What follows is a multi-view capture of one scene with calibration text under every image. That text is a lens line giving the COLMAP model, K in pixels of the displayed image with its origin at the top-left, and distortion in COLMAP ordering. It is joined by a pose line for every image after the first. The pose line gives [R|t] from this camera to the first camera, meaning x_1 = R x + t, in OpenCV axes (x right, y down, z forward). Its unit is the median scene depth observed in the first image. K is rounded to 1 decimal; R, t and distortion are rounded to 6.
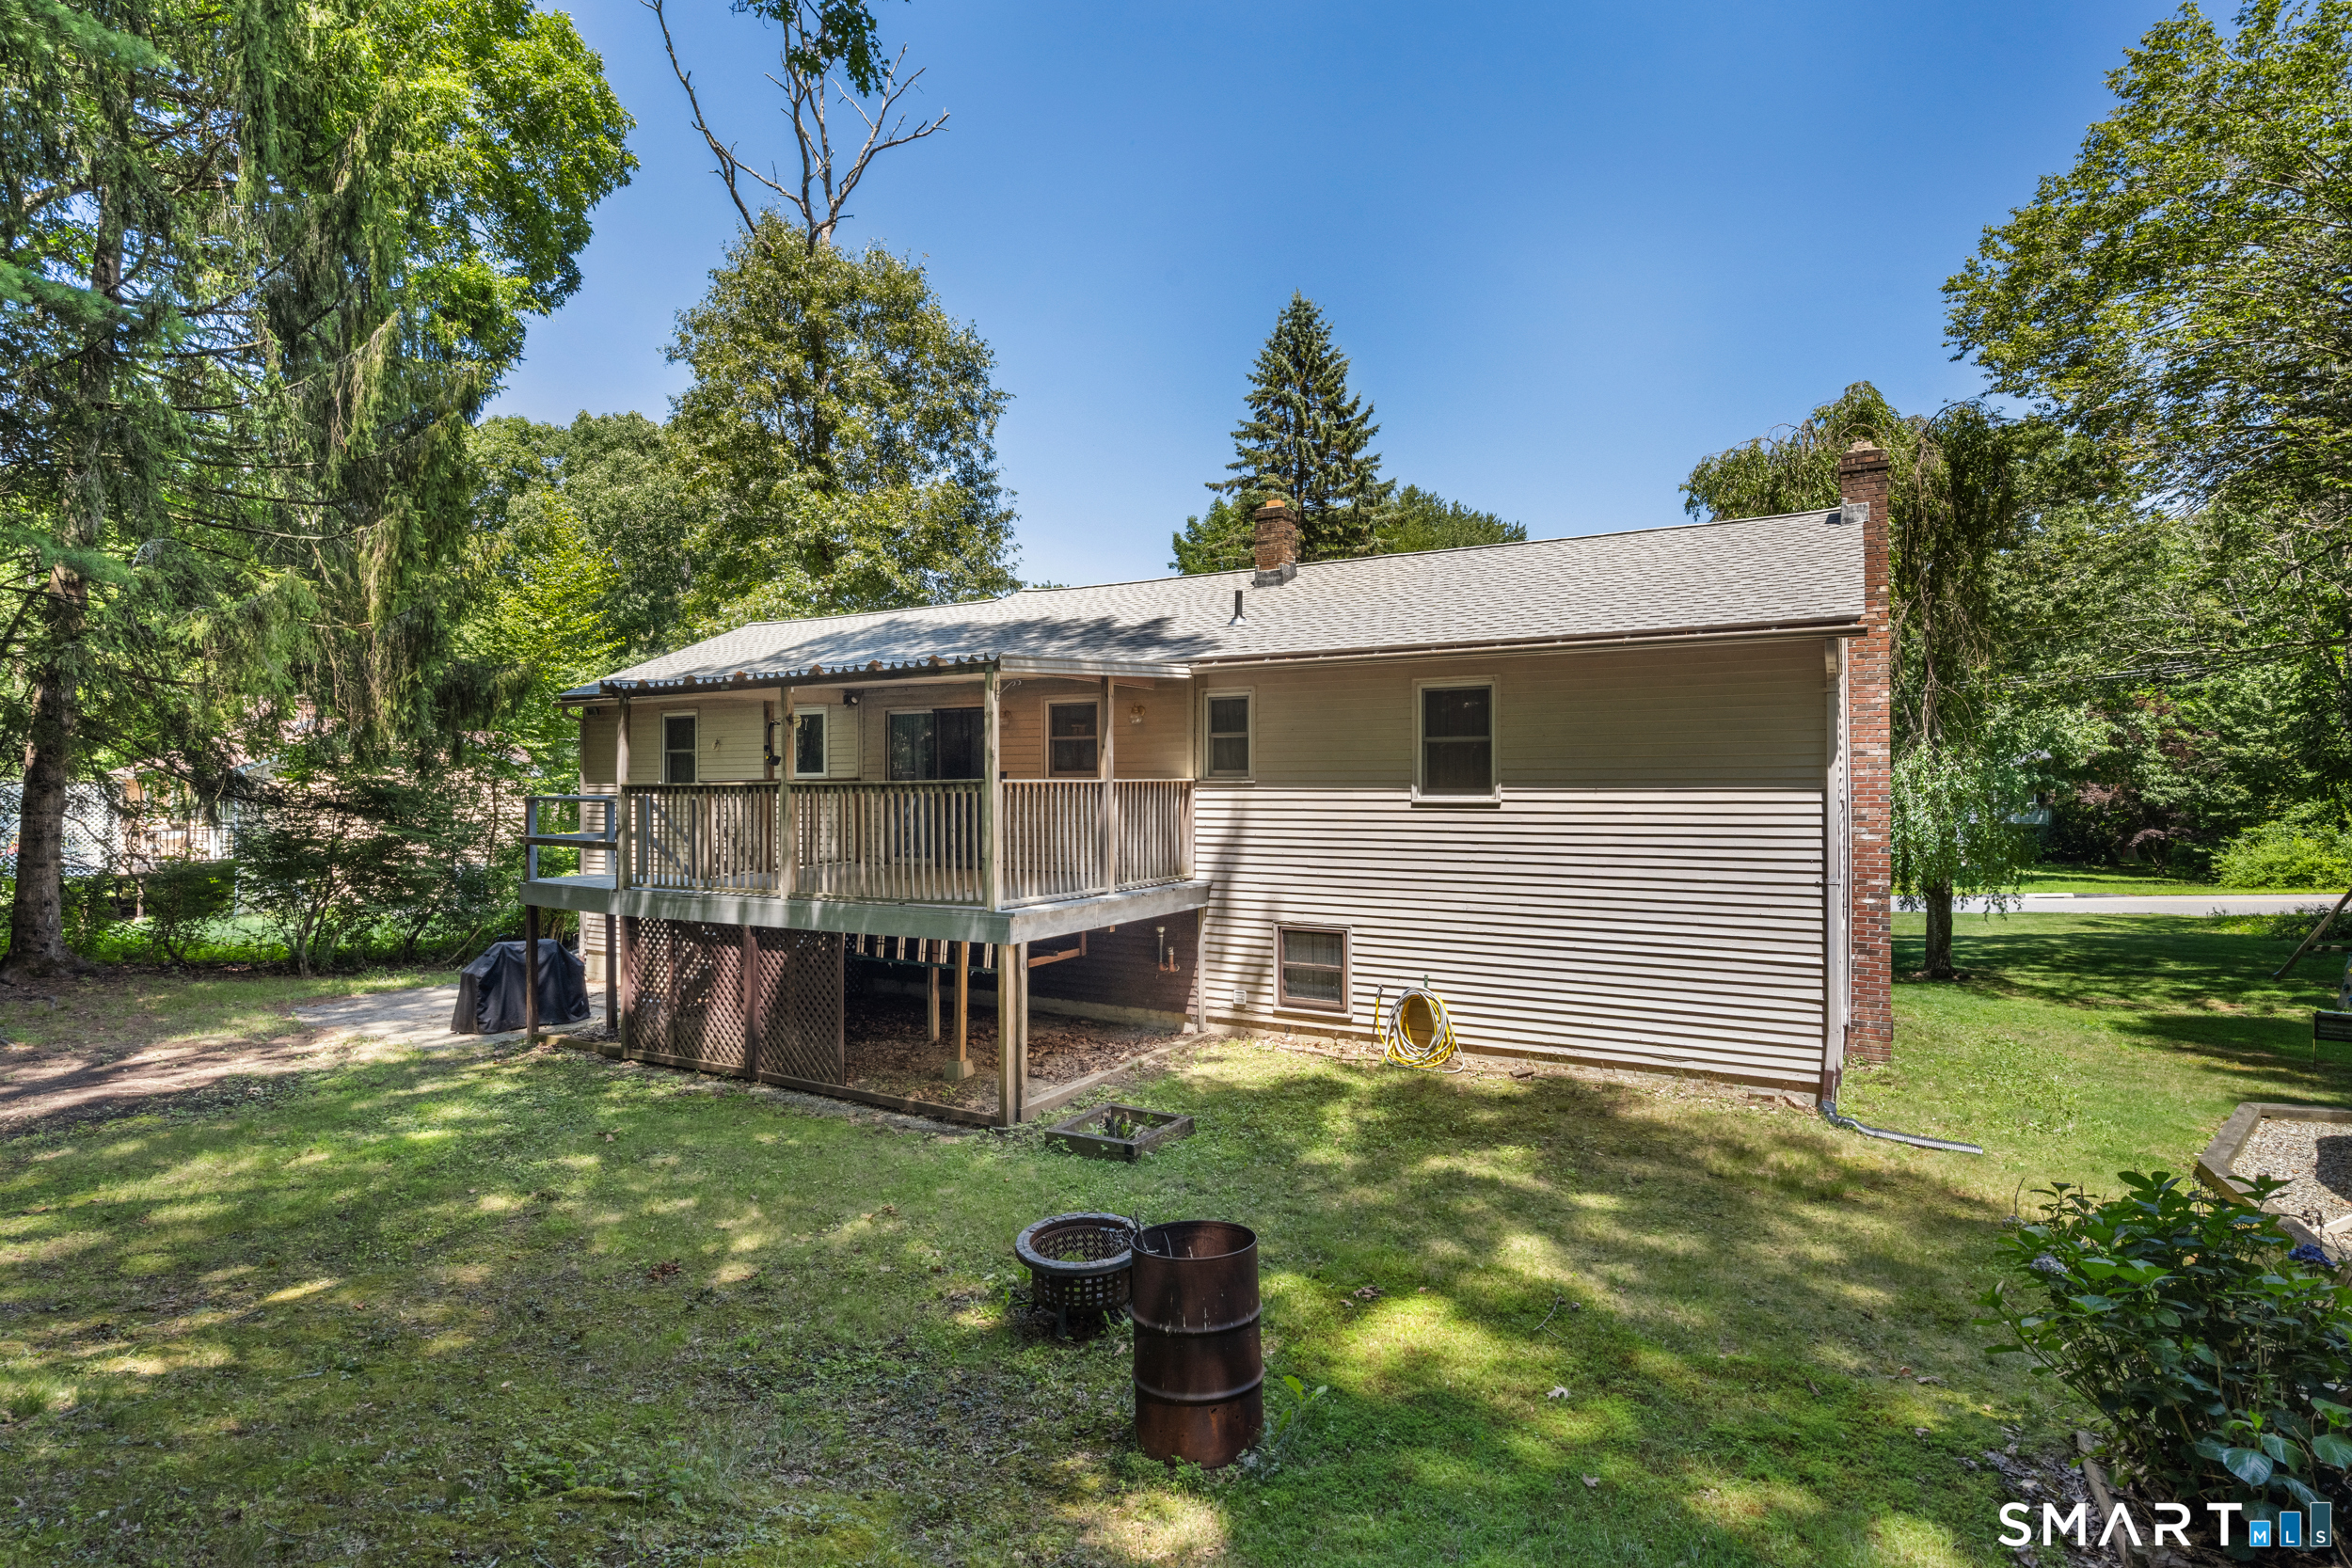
lens RADIAL K [[1173.9, 0, 1176.0], [0, 1173.9, 784.0], [0, 0, 1]] dist [-0.003688, -0.000108]
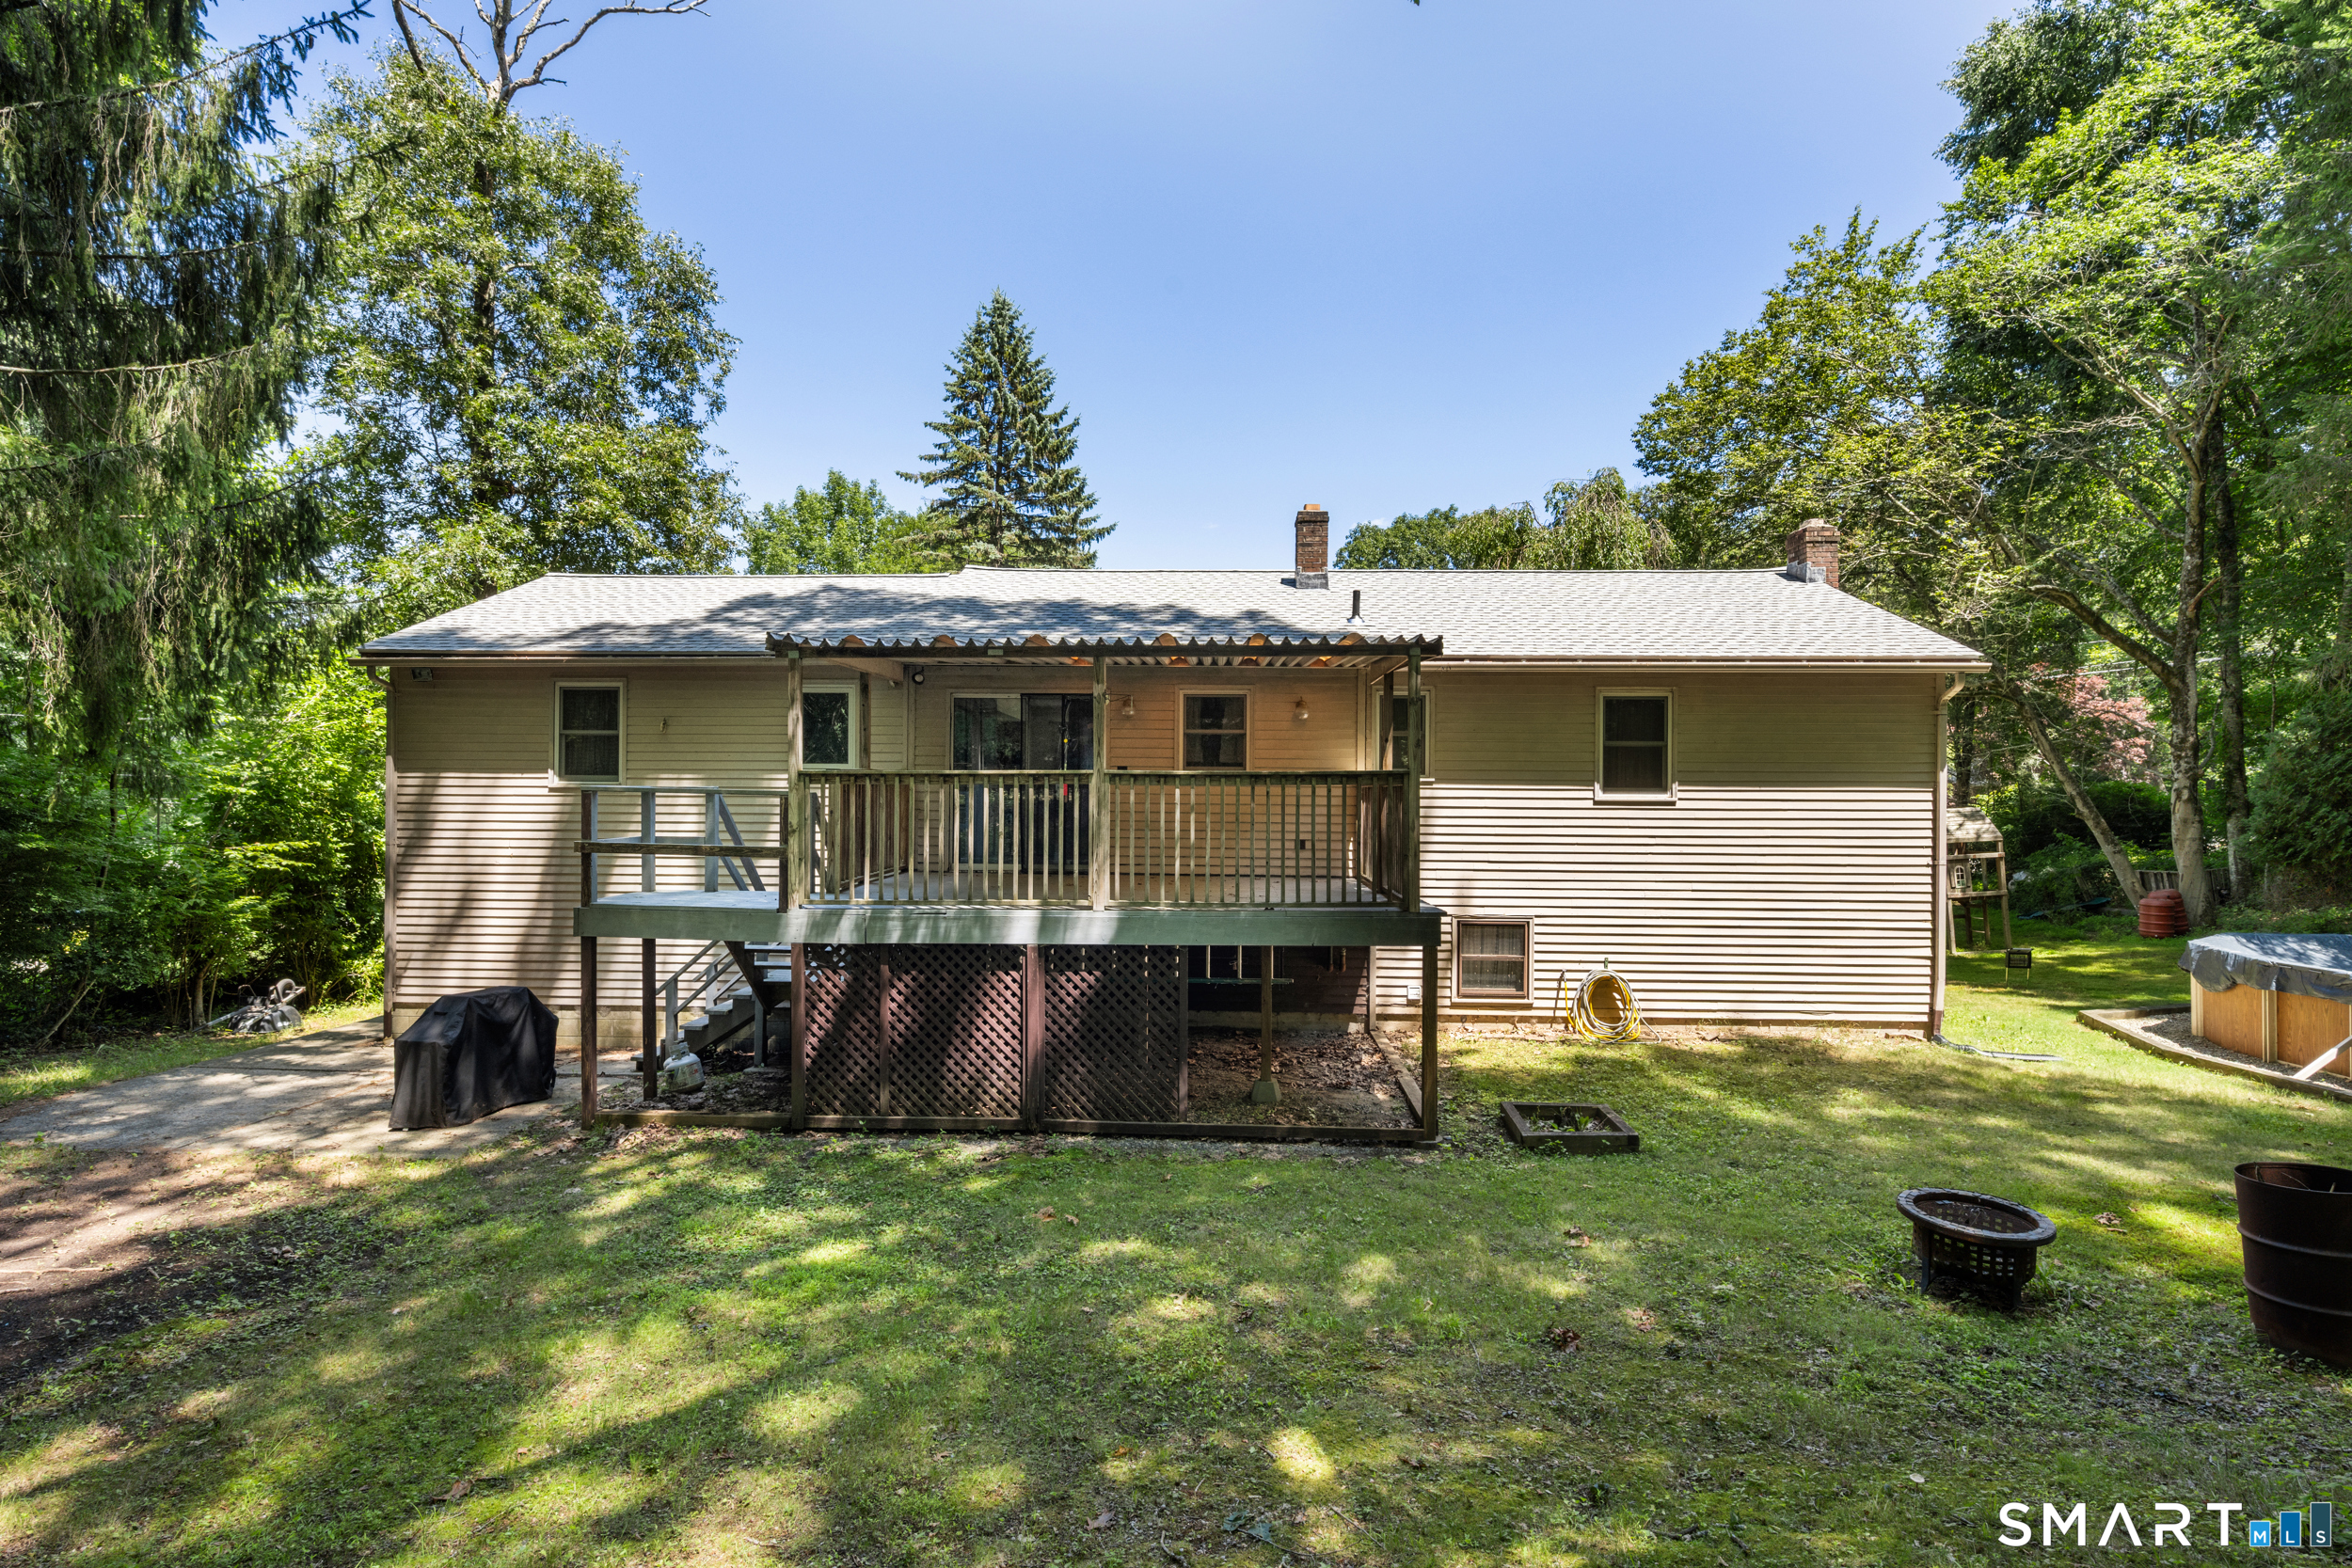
lens RADIAL K [[1153.0, 0, 1173.4], [0, 1153.0, 799.9], [0, 0, 1]] dist [-0.003721, -0.000314]
pose [[0.885757, 0.007823, 0.464084, -0.630729], [-0.008841, 0.999961, 0.000016, 0.018382], [-0.464065, -0.004117, 0.885791, 0.229359]]
